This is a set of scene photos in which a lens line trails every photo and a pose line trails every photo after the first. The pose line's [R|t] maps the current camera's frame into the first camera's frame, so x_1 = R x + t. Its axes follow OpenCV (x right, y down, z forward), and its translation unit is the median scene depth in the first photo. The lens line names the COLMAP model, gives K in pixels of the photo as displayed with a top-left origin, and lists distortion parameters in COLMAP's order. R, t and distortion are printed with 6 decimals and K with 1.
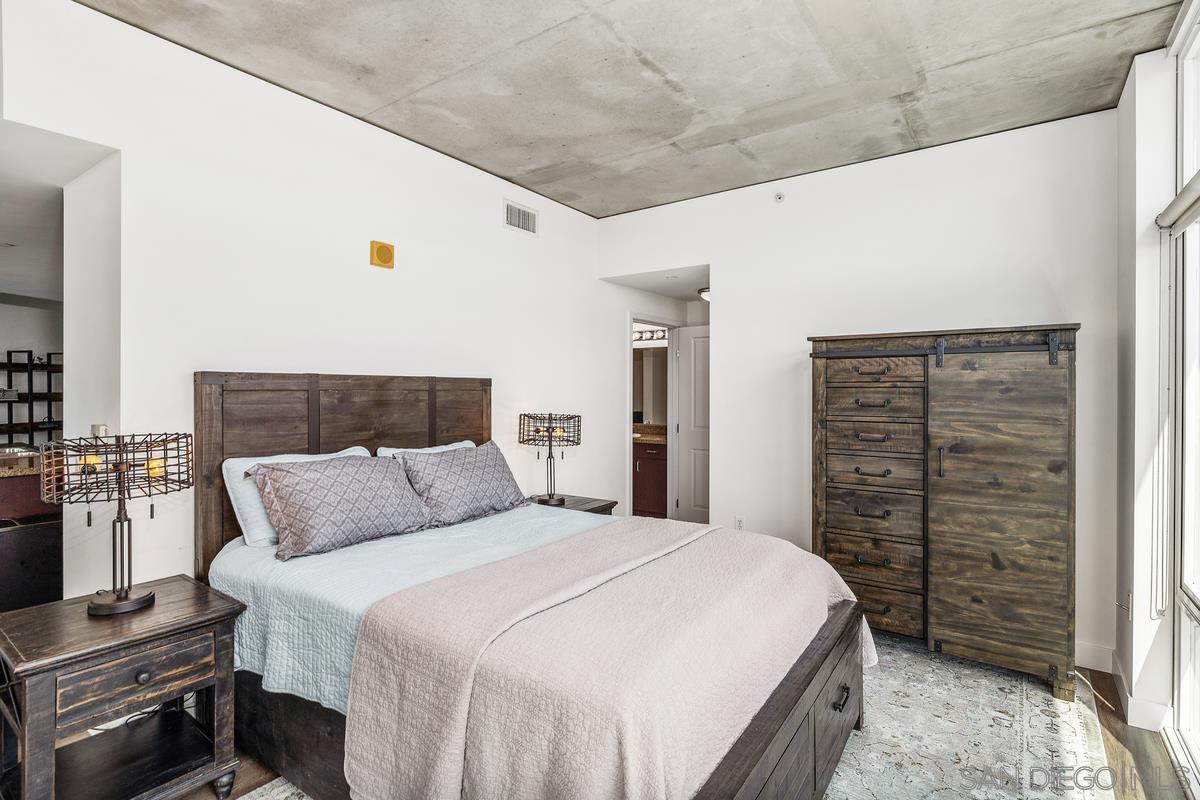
lens RADIAL K [[584.7, 0, 601.9], [0, 584.7, 378.4], [0, 0, 1]] dist [-0.002627, 0.000135]
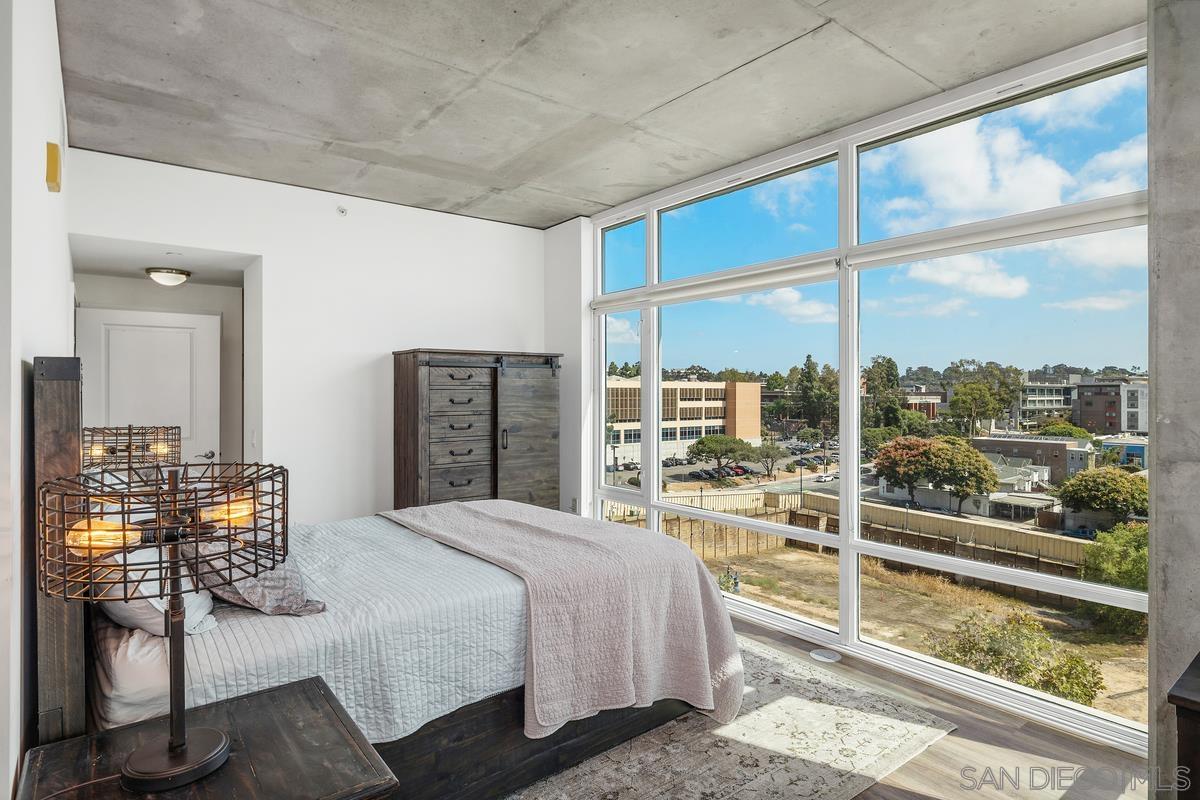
lens RADIAL K [[658.4, 0, 595.4], [0, 658.4, 379.9], [0, 0, 1]] dist [-0.003603, -0.000338]
pose [[0.280457, 0.018813, 0.959682, -0.936924], [-0.012355, 0.999796, -0.015988, 0.013878], [-0.959787, -0.007373, 0.280632, 0.288212]]
